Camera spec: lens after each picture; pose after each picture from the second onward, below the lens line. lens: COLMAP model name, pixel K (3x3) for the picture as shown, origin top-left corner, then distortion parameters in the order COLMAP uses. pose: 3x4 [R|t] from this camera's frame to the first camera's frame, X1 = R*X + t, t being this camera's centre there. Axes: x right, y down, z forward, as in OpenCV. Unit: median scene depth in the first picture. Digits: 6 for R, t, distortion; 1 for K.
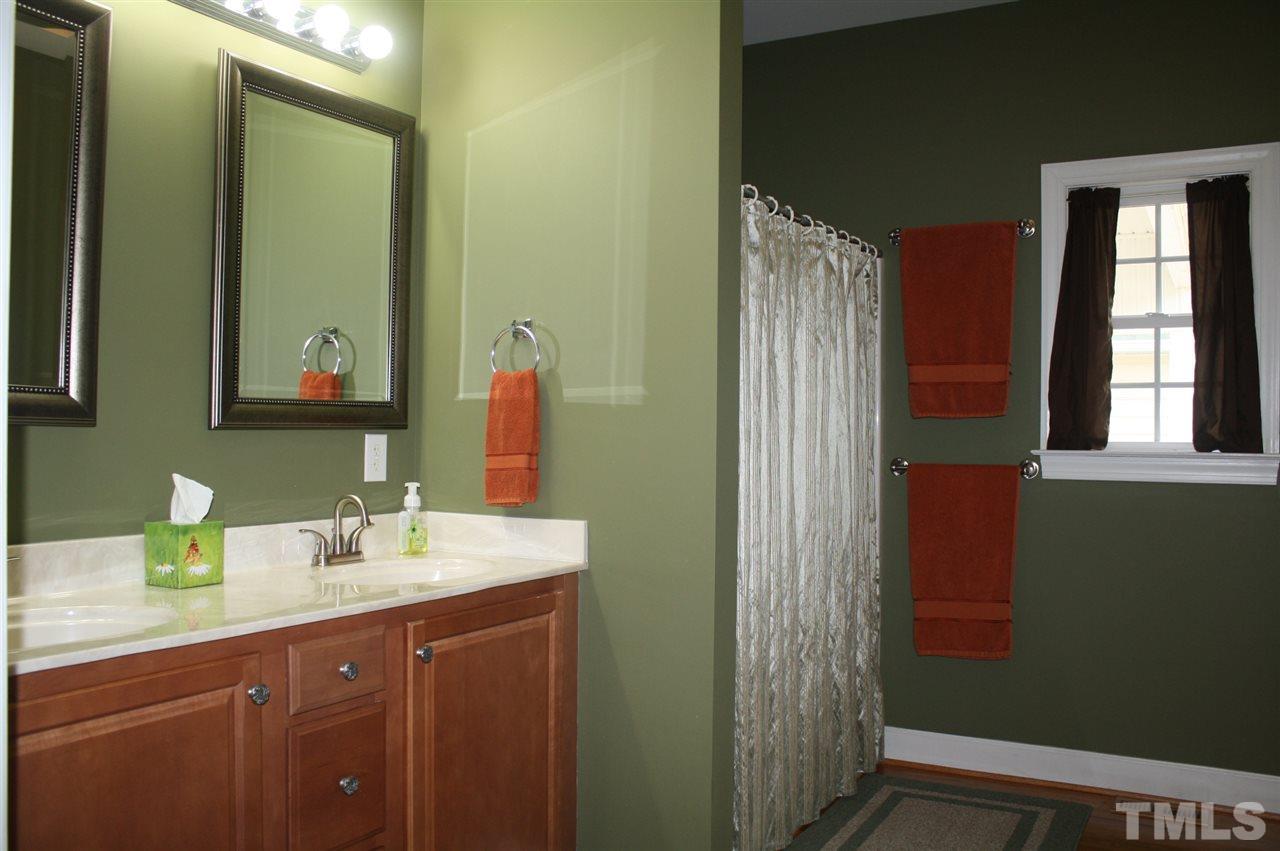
lens RADIAL K [[1084.4, 0, 644.4], [0, 1084.4, 437.9], [0, 0, 1]] dist [-0.169467, 0.155322]
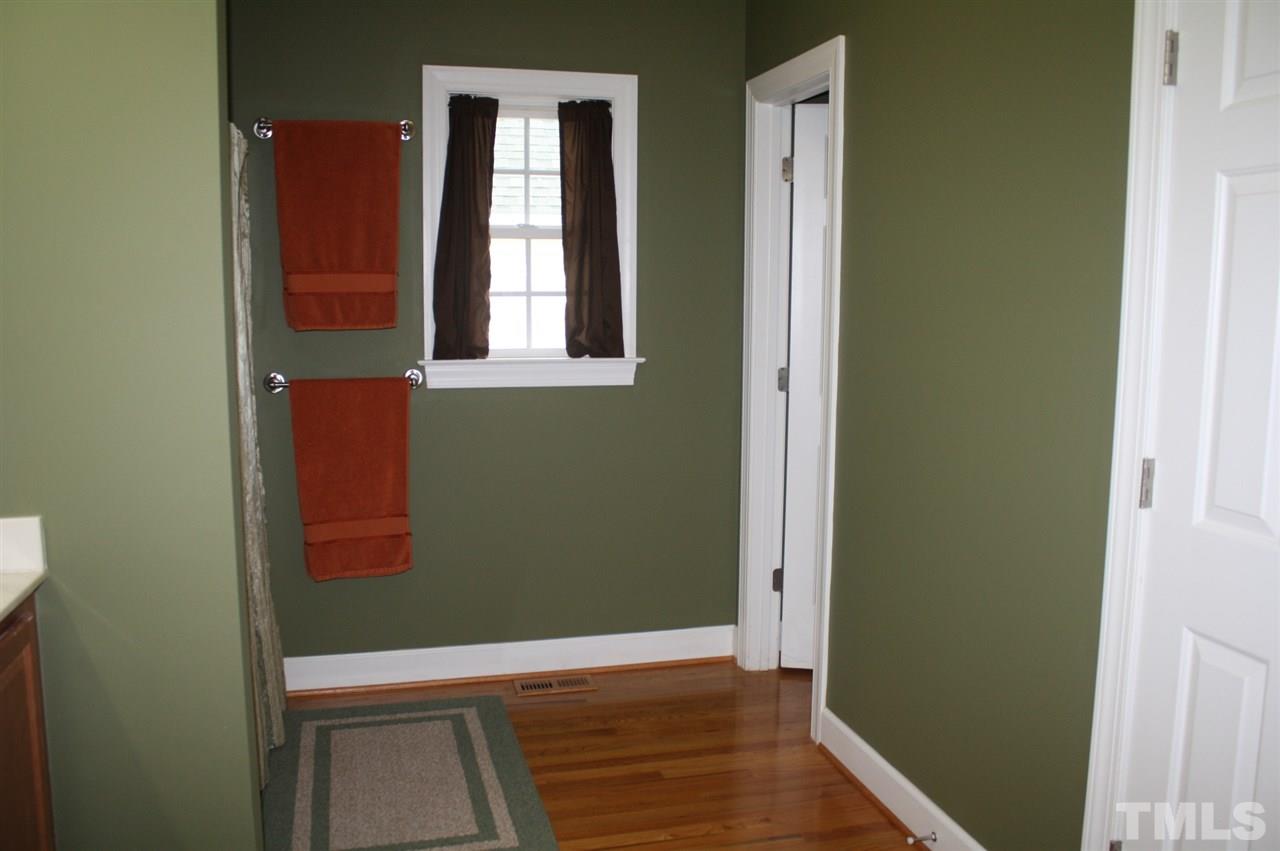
lens RADIAL K [[1084.4, 0, 644.4], [0, 1084.4, 437.9], [0, 0, 1]] dist [-0.169467, 0.155322]
pose [[0.714181, -0.103311, 0.692295, -0.189837], [0.004635, 0.989724, 0.142915, -0.060973], [-0.699945, -0.098858, 0.707321, 0.141941]]
